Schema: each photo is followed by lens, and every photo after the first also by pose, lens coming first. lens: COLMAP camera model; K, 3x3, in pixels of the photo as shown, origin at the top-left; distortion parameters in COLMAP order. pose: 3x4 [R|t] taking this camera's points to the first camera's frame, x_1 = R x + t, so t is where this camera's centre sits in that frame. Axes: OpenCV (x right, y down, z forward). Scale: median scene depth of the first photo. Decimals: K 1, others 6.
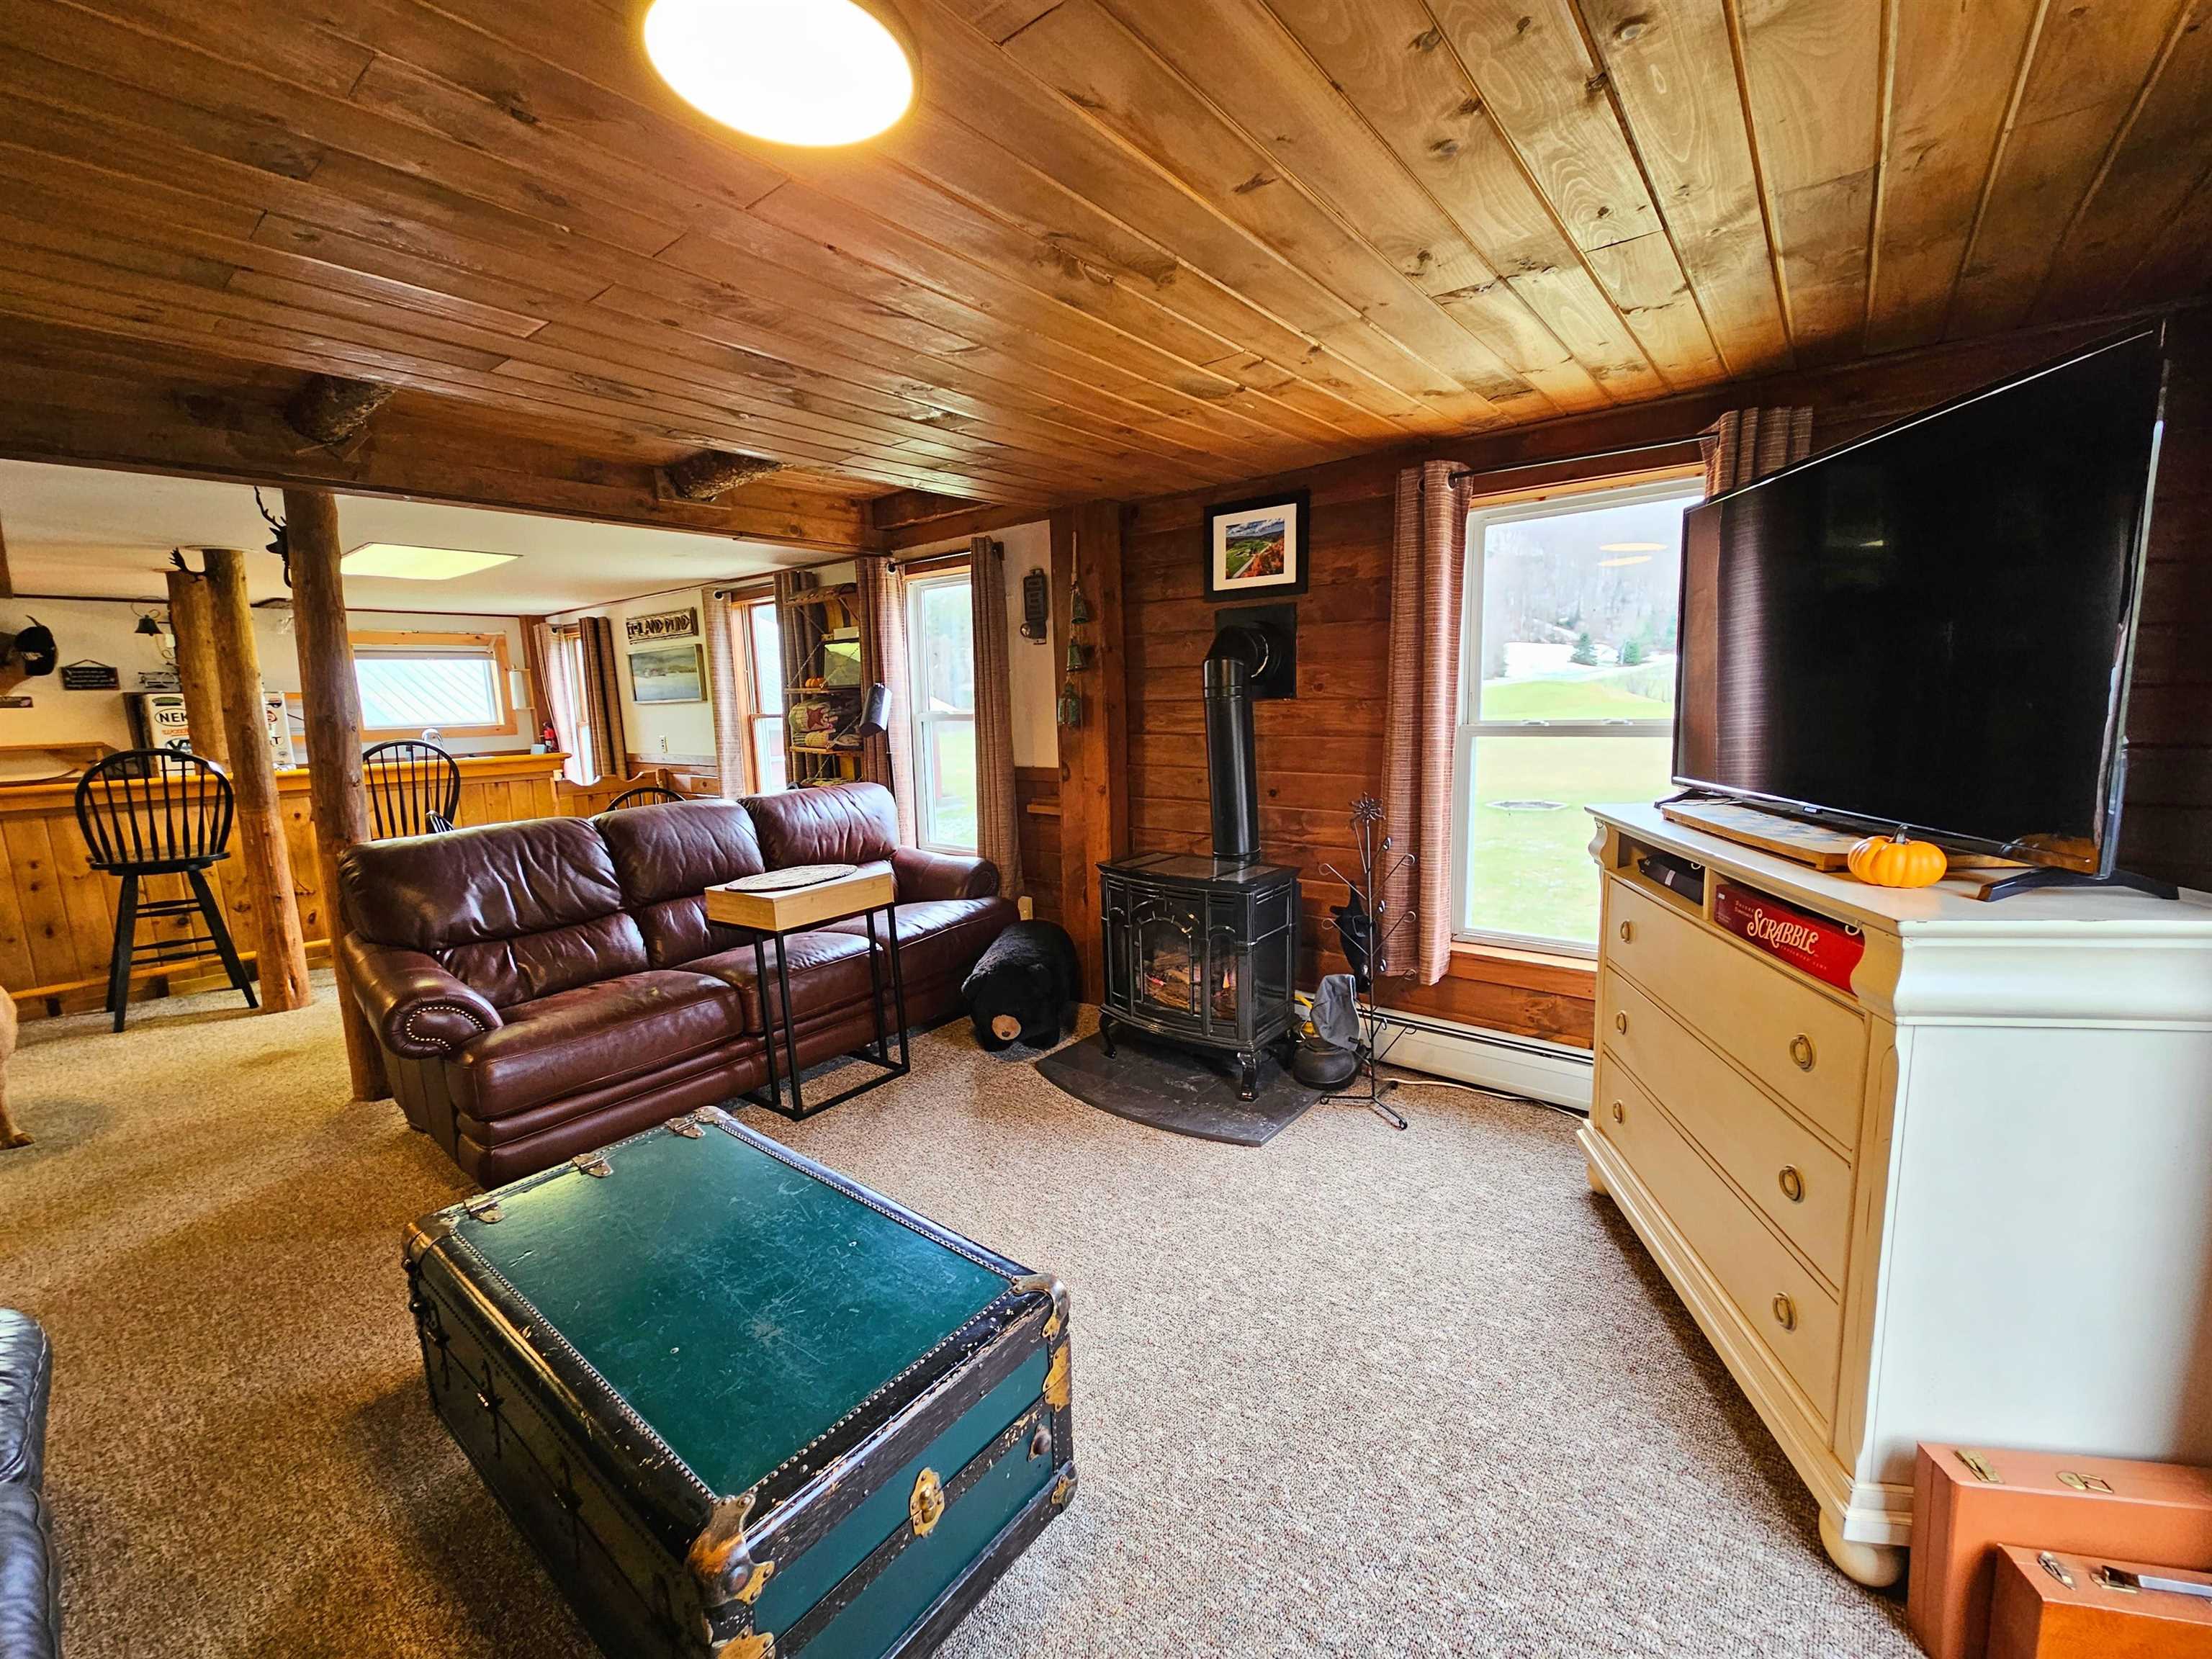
lens RADIAL K [[901.2, 0, 1121.8], [0, 901.2, 835.4], [0, 0, 1]] dist [0.002469, -0.000233]
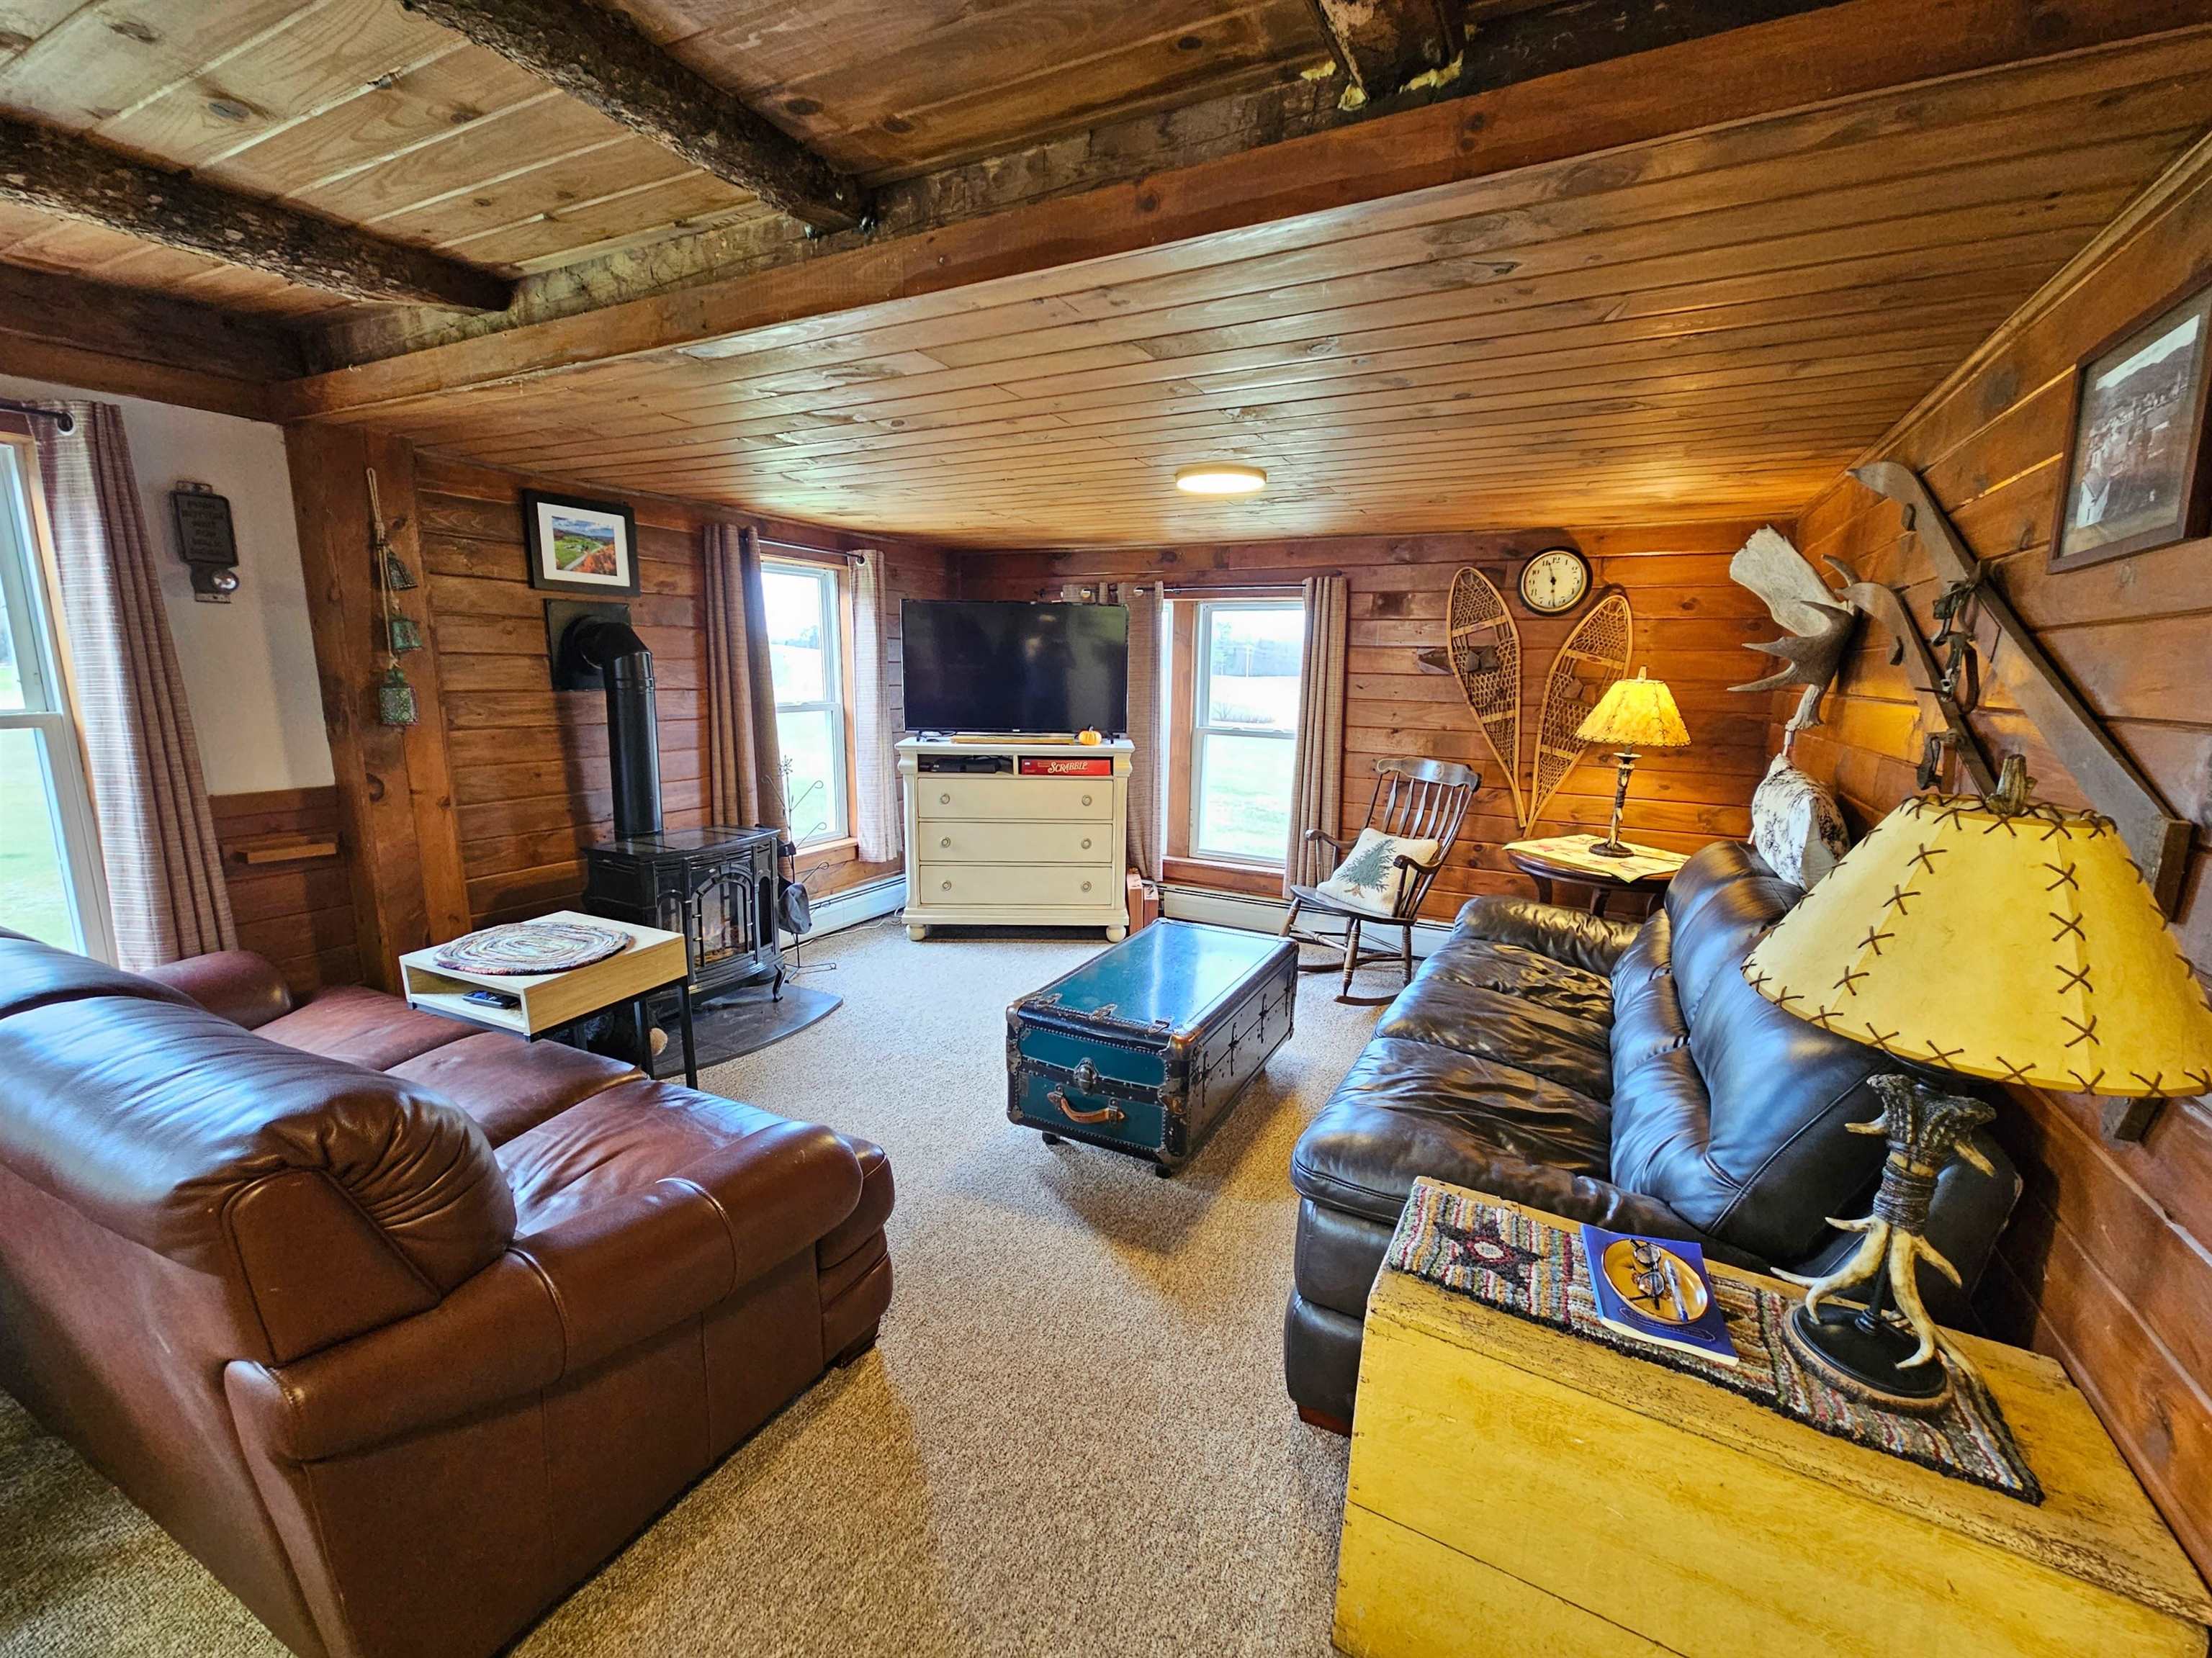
lens RADIAL K [[941.7, 0, 1110.6], [0, 941.7, 838.0], [0, 0, 1]] dist [-0.000298, -0.000320]
pose [[-0.188670, -0.153427, 0.969981, -1.038814], [0.144981, 0.972545, 0.182032, -0.092168], [-0.971280, 0.174973, -0.161247, 0.606400]]
